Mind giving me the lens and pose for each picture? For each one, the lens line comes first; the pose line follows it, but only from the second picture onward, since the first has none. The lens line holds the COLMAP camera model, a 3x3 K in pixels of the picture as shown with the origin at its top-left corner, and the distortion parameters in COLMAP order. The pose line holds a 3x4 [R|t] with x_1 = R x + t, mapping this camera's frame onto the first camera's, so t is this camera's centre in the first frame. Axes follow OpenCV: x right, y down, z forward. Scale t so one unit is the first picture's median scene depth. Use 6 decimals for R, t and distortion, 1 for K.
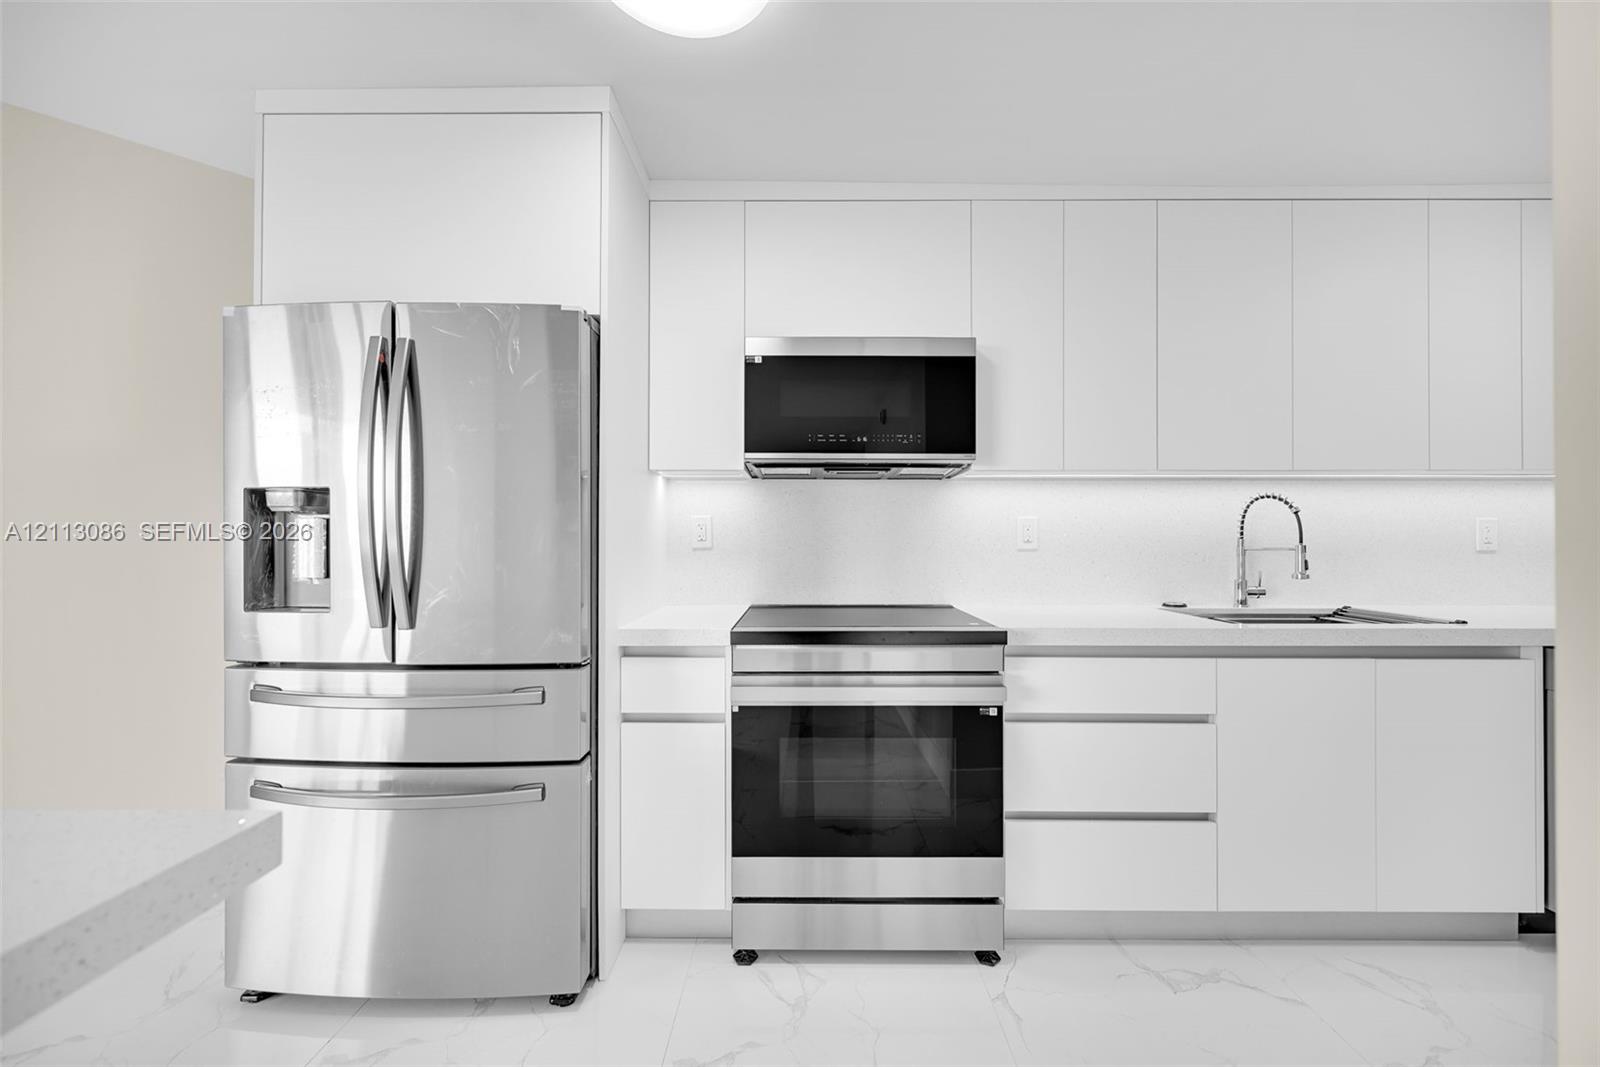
lens RADIAL K [[638.6, 0, 800.0], [0, 638.6, 533.5], [0, 0, 1]] dist [0.000614, 0.000117]
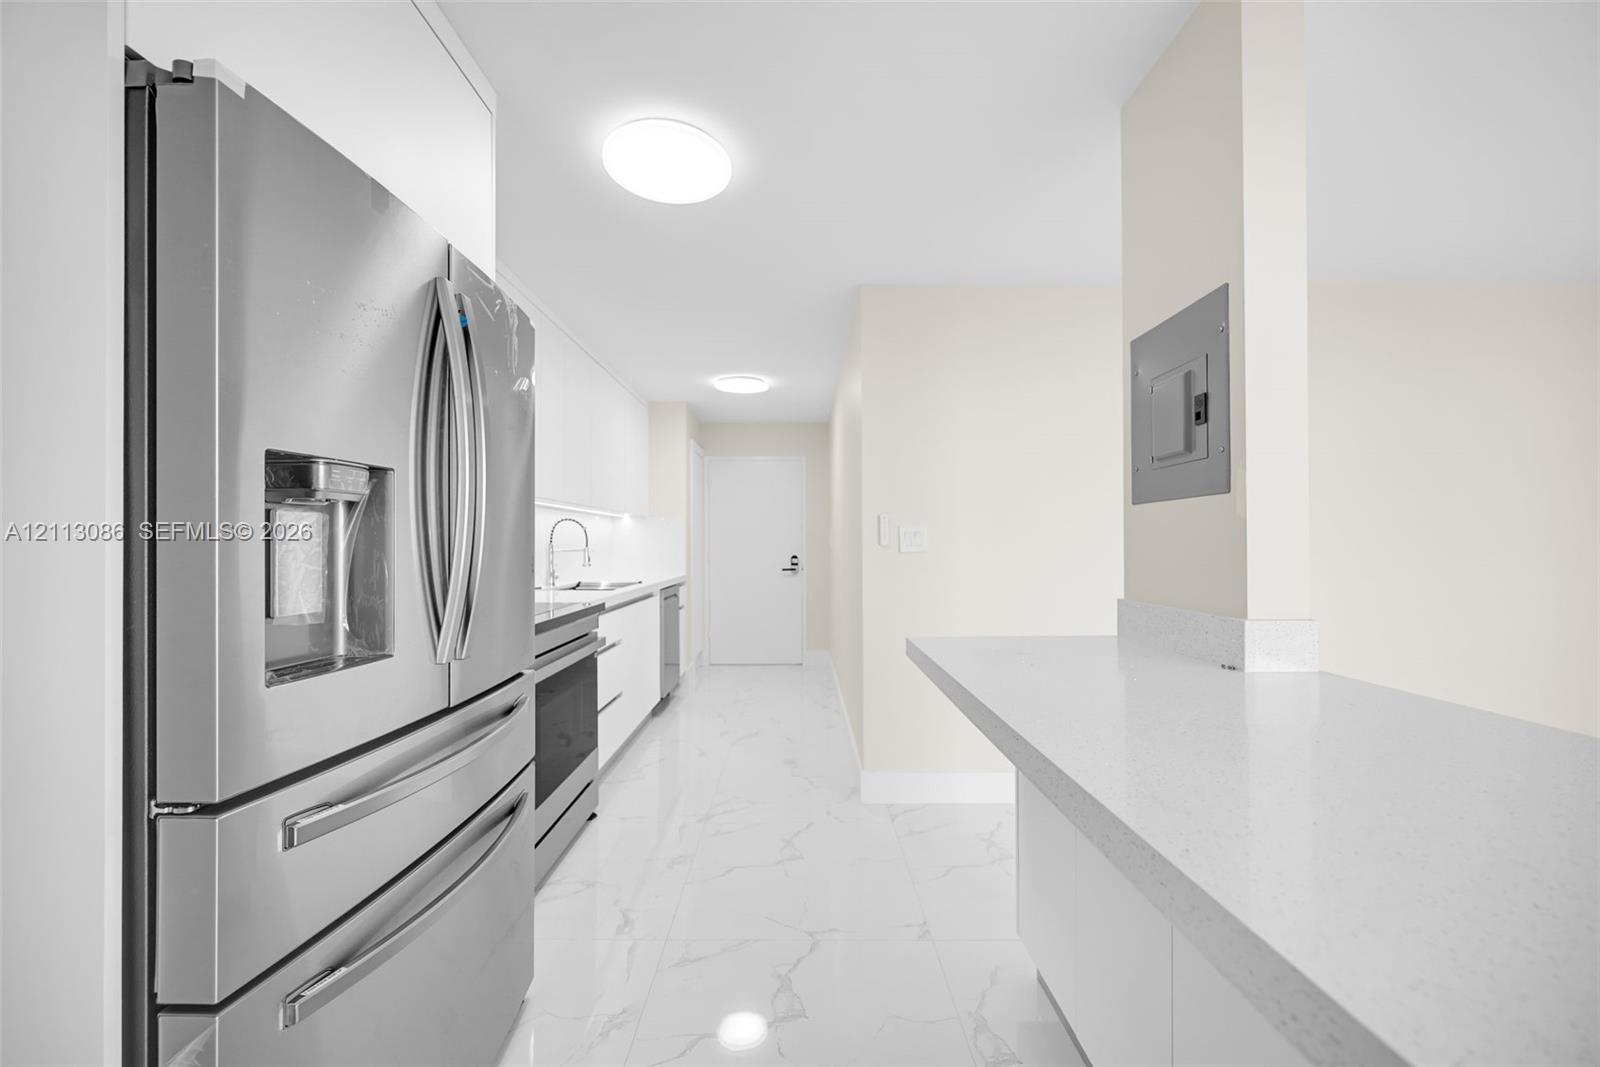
lens RADIAL K [[638.6, 0, 800.0], [0, 638.6, 533.5], [0, 0, 1]] dist [0.000614, 0.000117]
pose [[-0.006591, 0.013379, 0.999889, -1.359000], [-0.001031, 0.999910, -0.013387, 0.000564], [-0.999978, -0.001119, -0.006577, 0.542839]]
